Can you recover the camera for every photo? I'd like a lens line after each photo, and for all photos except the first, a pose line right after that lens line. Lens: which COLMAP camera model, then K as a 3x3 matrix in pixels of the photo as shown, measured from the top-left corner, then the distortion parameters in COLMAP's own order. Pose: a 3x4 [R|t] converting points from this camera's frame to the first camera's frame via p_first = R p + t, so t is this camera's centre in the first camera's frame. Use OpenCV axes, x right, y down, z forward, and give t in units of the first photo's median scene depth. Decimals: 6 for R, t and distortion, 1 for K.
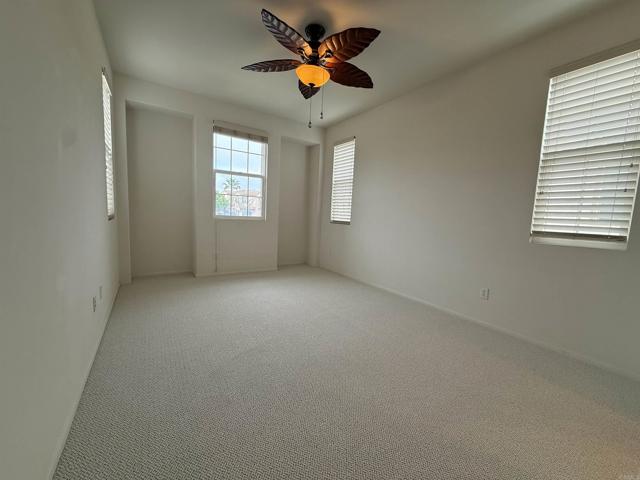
lens RADIAL K [[256.8, 0, 316.6], [0, 256.8, 239.9], [0, 0, 1]] dist [0.002419, 0.000205]
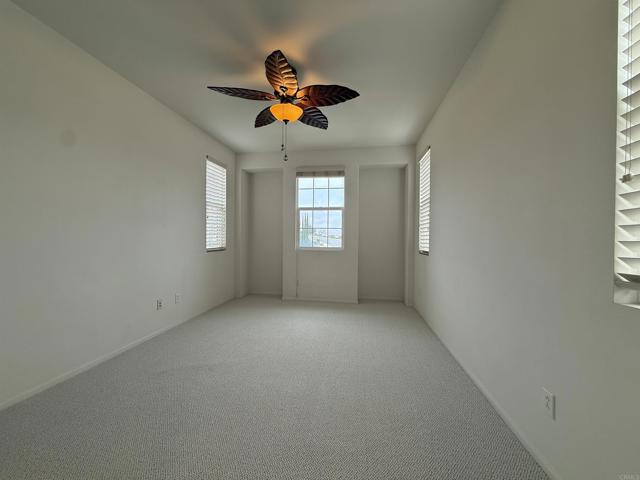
lens RADIAL K [[256.8, 0, 316.9], [0, 256.8, 237.4], [0, 0, 1]] dist [0.002419, 0.000205]
pose [[0.726255, -0.042672, -0.686099, 0.434915], [-0.047423, 0.992584, -0.111932, -0.011808], [0.685787, 0.113829, 0.718845, 0.217408]]
